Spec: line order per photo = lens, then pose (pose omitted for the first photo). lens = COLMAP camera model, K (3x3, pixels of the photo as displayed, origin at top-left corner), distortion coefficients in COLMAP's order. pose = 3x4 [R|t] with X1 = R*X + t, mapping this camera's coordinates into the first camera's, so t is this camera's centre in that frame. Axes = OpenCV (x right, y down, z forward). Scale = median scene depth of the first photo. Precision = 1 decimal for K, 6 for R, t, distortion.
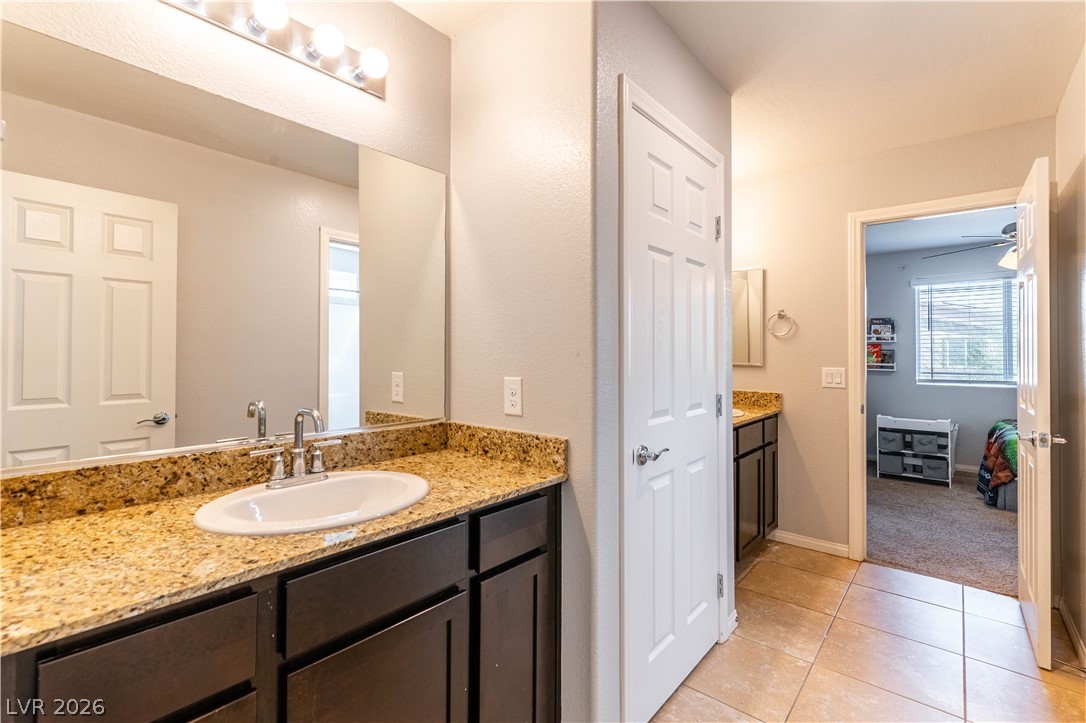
lens RADIAL K [[489.1, 0, 540.8], [0, 489.1, 351.7], [0, 0, 1]] dist [0.000238, 0.000064]
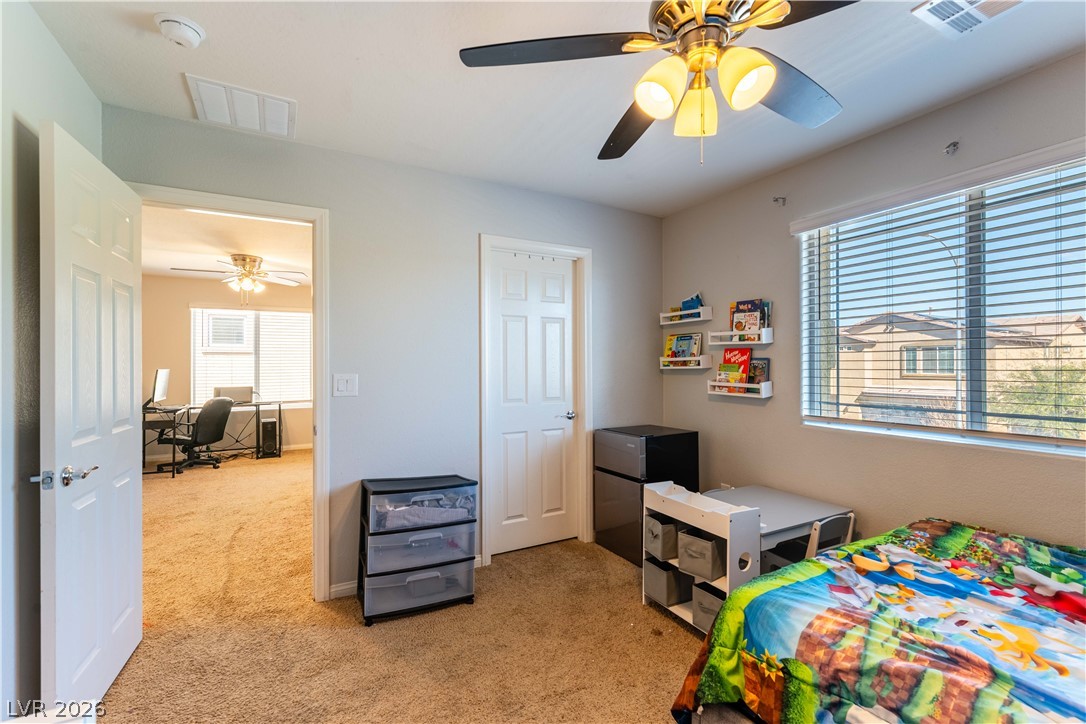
lens RADIAL K [[489.1, 0, 566.1], [0, 489.1, 360.3], [0, 0, 1]] dist [0.000238, 0.000064]
pose [[0.944495, -0.003512, -0.328508, 0.688023], [0.004347, 0.999989, 0.001806, -0.003724], [0.328498, -0.003134, 0.944500, 0.422988]]
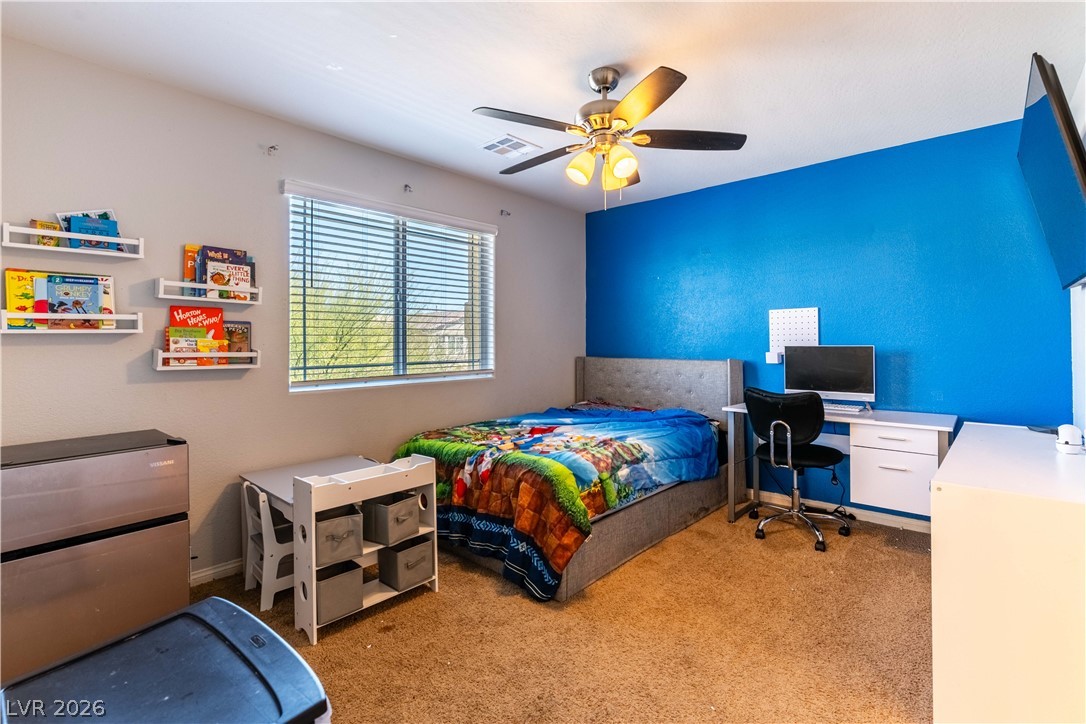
lens RADIAL K [[489.1, 0, 558.4], [0, 489.1, 340.9], [0, 0, 1]] dist [0.000238, 0.000064]
pose [[-0.002070, 0.005091, 0.999985, 0.261947], [-0.002247, 0.999984, -0.005096, 0.015536], [-0.999995, -0.002258, -0.002059, 0.710842]]
